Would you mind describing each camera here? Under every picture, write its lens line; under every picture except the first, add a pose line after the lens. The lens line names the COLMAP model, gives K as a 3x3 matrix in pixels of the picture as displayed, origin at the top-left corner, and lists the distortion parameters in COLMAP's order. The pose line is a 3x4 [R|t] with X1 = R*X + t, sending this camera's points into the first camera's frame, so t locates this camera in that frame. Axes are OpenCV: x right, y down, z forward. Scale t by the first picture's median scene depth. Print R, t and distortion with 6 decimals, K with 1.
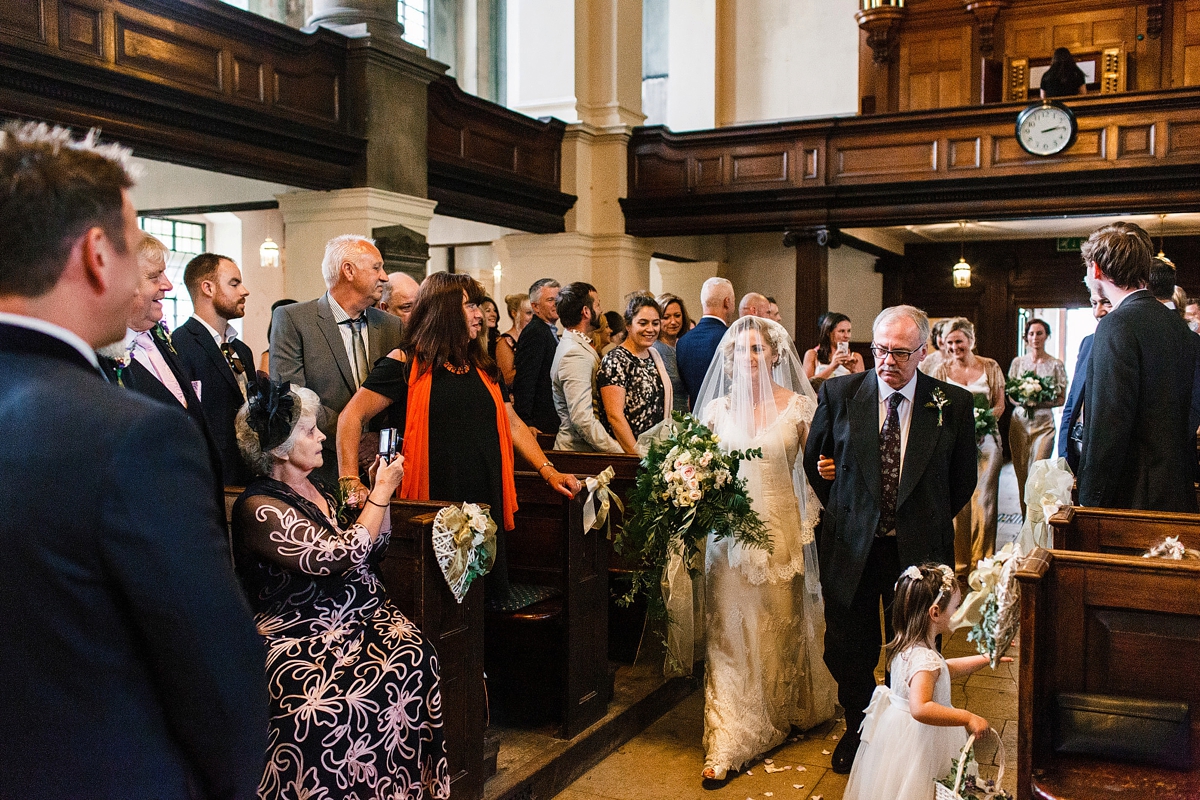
lens RADIAL K [[1085.7, 0, 600.0], [0, 1085.7, 400.0], [0, 0, 1]] dist [0.000486, 0.001082]
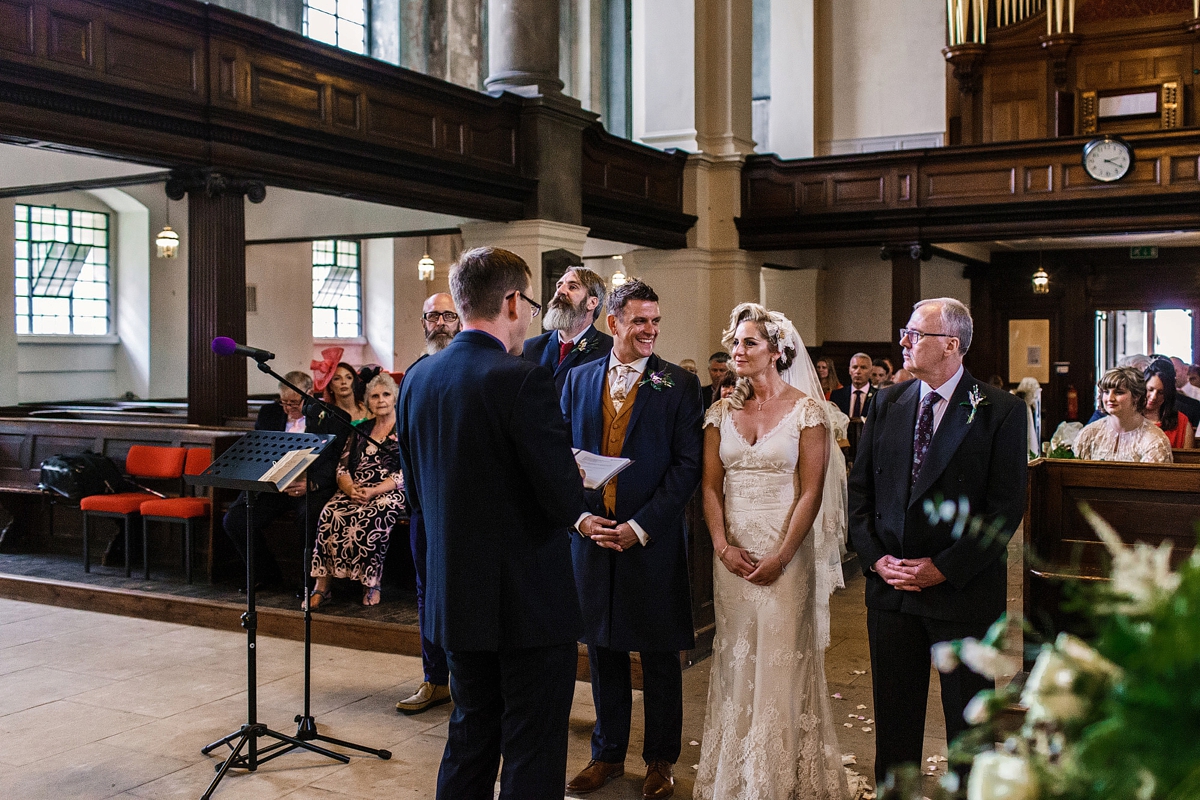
lens RADIAL K [[1278.2, 0, 602.6], [0, 1278.2, 385.2], [0, 0, 1]] dist [-0.010957, -0.008769]
pose [[0.999391, -0.004728, -0.034558, -0.076645], [0.004117, 0.999835, -0.017718, 0.012887], [0.034636, 0.017565, 0.999246, -0.345785]]
